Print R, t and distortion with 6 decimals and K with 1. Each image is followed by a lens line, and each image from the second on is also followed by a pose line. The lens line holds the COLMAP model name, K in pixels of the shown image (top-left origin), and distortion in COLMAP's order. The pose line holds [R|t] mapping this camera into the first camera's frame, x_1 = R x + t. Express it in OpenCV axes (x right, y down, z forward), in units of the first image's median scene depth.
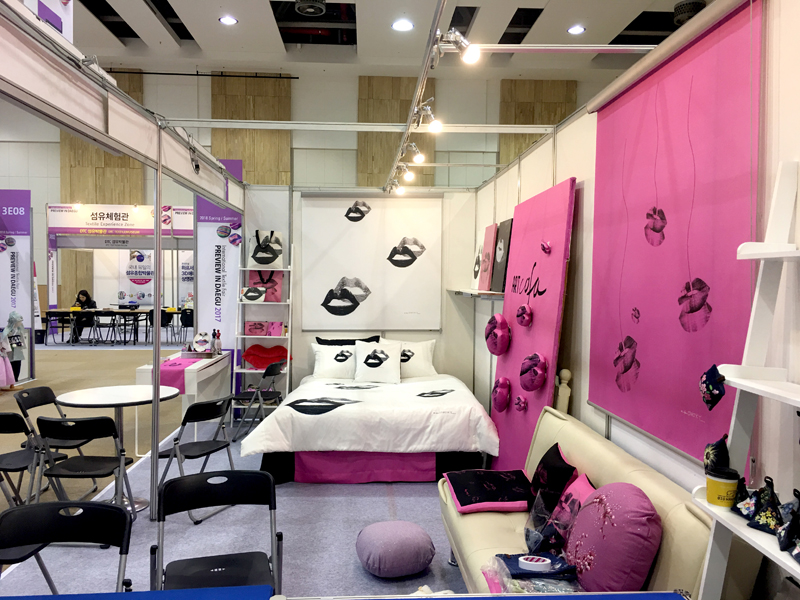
lens RADIAL K [[679.1, 0, 400.0], [0, 679.1, 300.0], [0, 0, 1]] dist [0.074076, -0.092199]
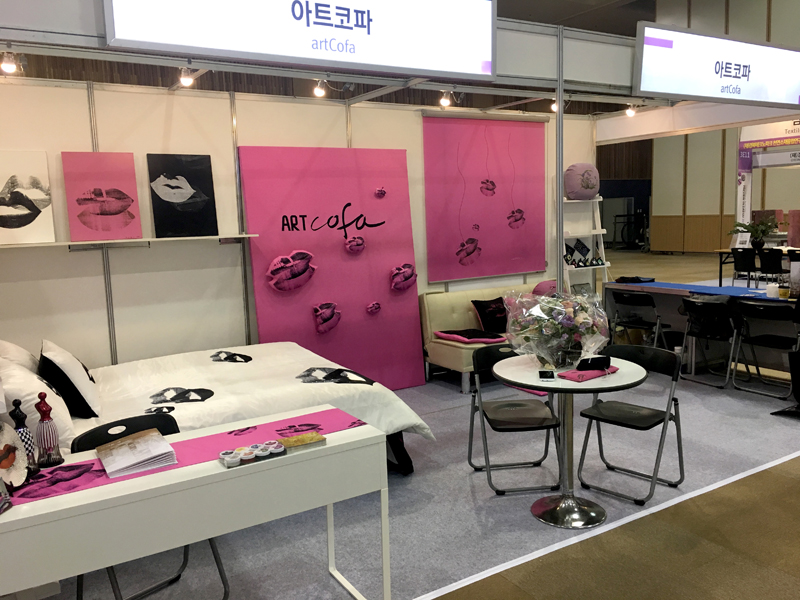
lens RADIAL K [[679.1, 0, 400.0], [0, 679.1, 300.0], [0, 0, 1]] dist [0.074076, -0.092199]
pose [[-0.486685, -0.108193, 0.866852, -0.620728], [0.056838, 0.986276, 0.155010, -0.043076], [-0.871727, 0.124712, -0.473856, 0.971285]]
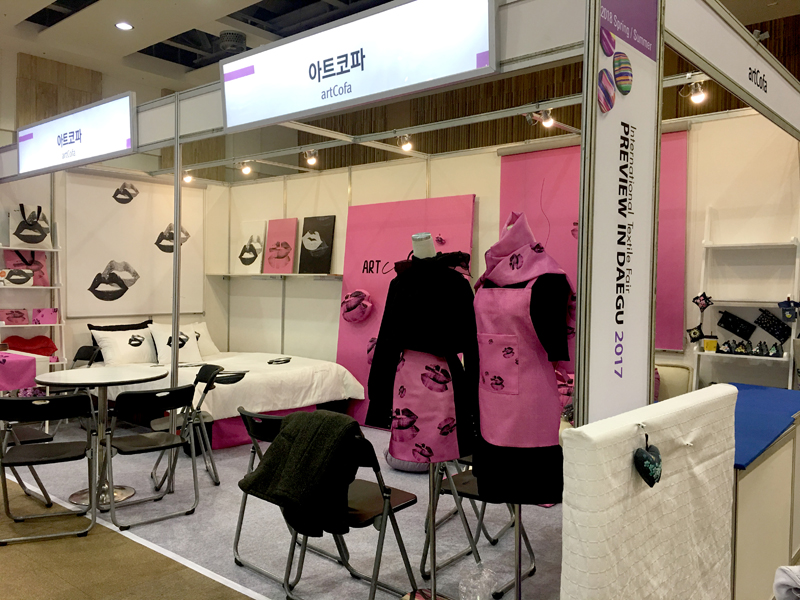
lens RADIAL K [[679.1, 0, 400.0], [0, 679.1, 300.0], [0, 0, 1]] dist [0.074076, -0.092199]
pose [[0.687804, -0.015766, 0.725726, -0.518852], [0.017127, 0.999838, 0.005489, 0.024141], [-0.725695, 0.008654, 0.687962, 0.041344]]
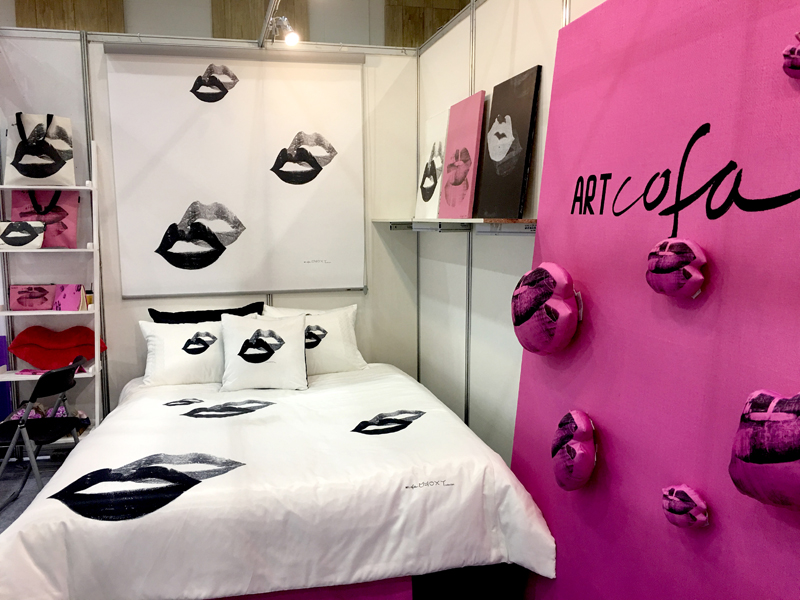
lens RADIAL K [[679.1, 0, 400.0], [0, 679.1, 300.0], [0, 0, 1]] dist [0.074076, -0.092199]
pose [[0.981701, -0.037751, 0.186649, -0.024434], [0.021747, 0.995966, 0.087060, 0.002272], [-0.189183, -0.081408, 0.978562, 0.408789]]
